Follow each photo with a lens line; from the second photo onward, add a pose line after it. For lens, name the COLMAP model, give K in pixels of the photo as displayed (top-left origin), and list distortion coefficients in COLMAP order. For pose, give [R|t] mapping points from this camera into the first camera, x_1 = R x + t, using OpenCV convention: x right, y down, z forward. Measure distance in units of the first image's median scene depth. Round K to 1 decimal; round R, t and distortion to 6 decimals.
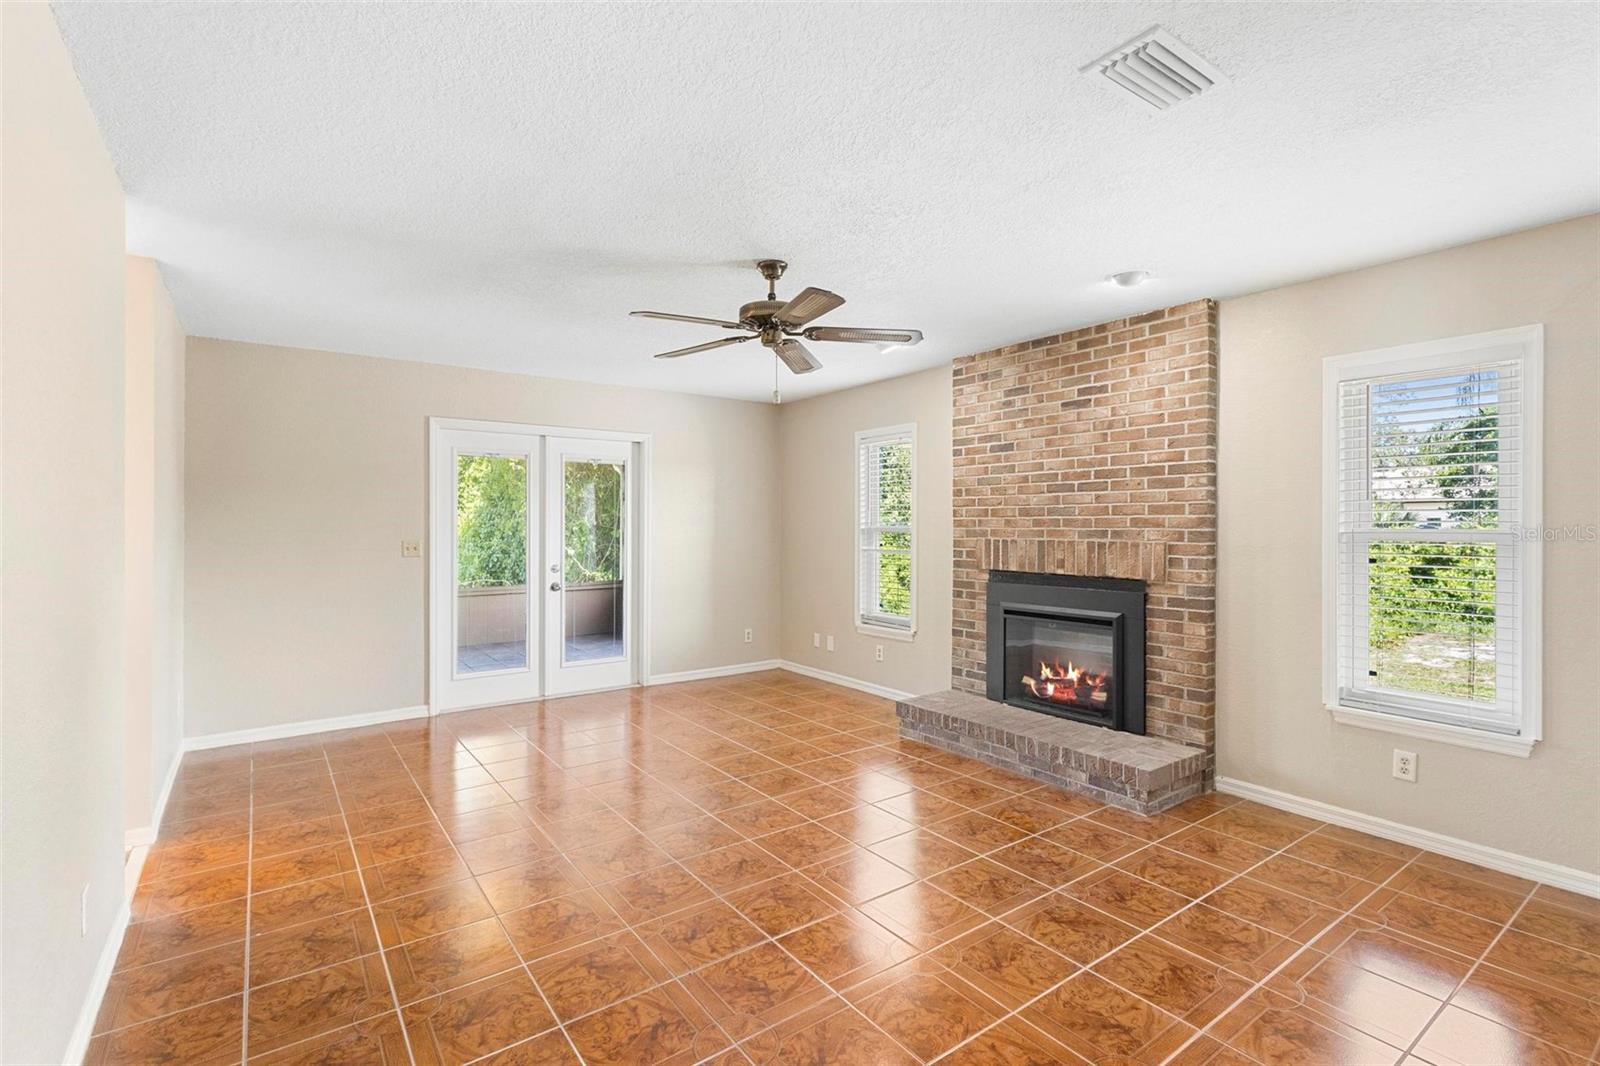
lens RADIAL K [[741.6, 0, 799.6], [0, 741.6, 529.8], [0, 0, 1]] dist [0.004765, -0.003709]
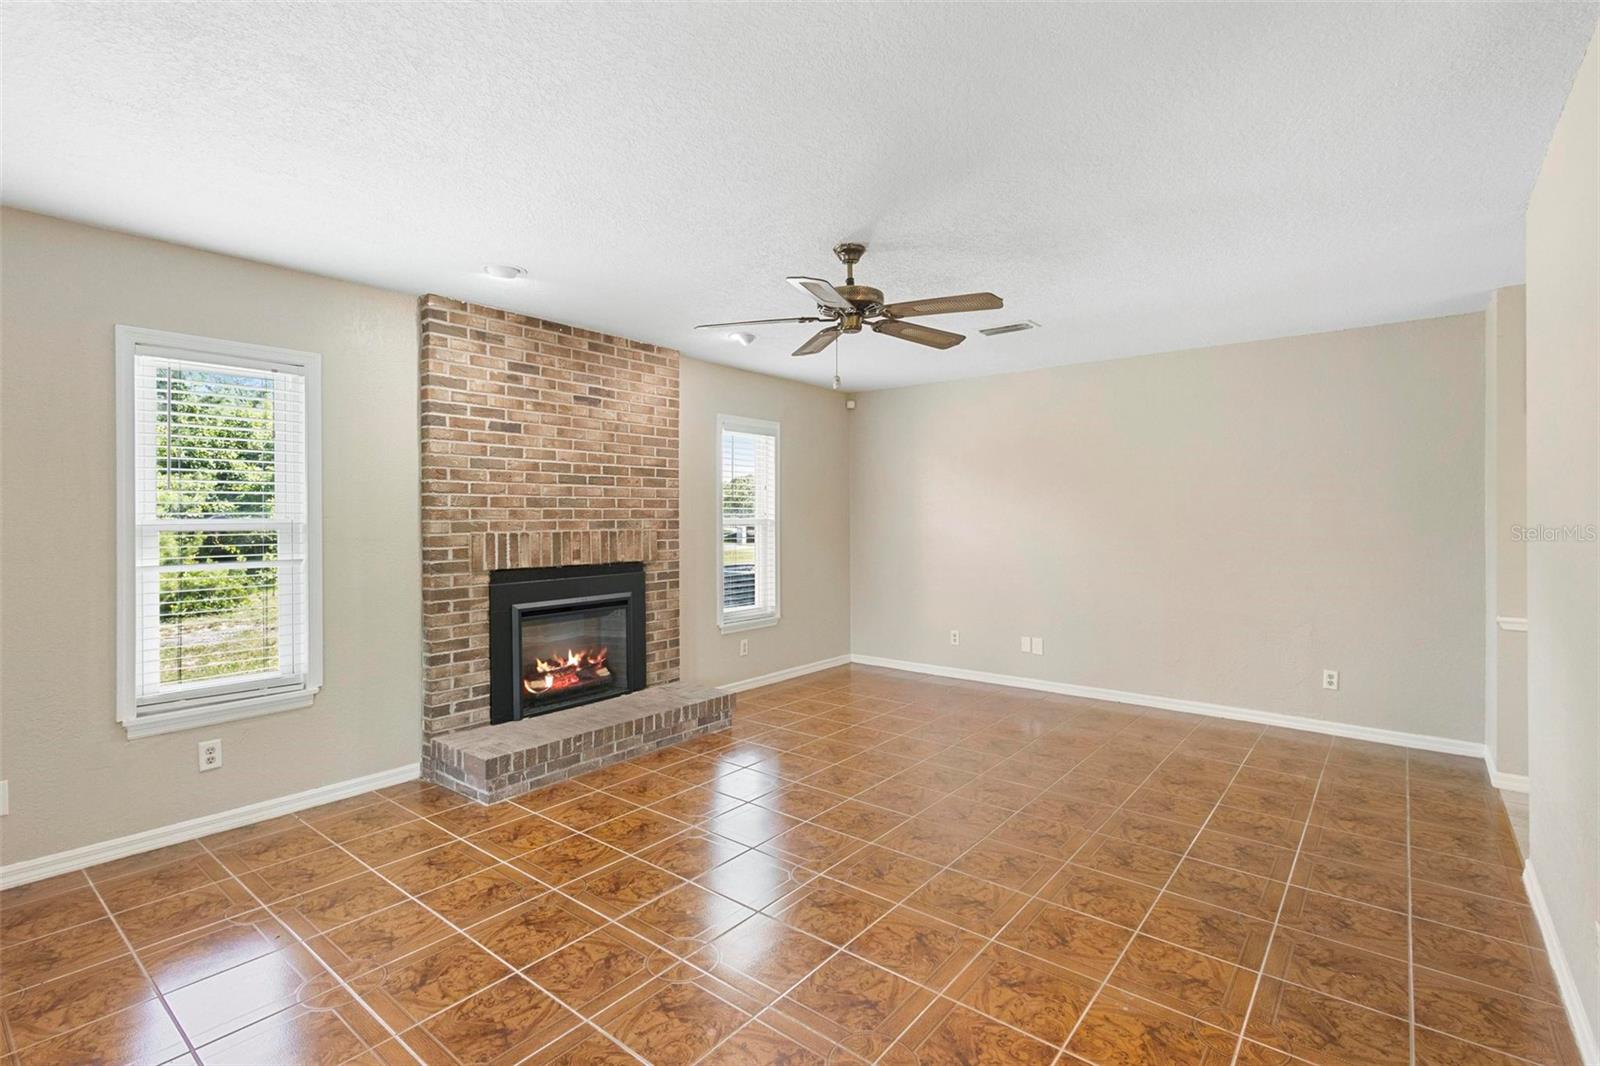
lens RADIAL K [[741.6, 0, 800.3], [0, 741.6, 522.7], [0, 0, 1]] dist [0.004765, -0.003709]
pose [[-0.264397, -0.010063, 0.964361, -0.714667], [0.007684, 0.999892, 0.012540, -0.008290], [-0.964383, 0.010726, -0.264291, 0.985856]]
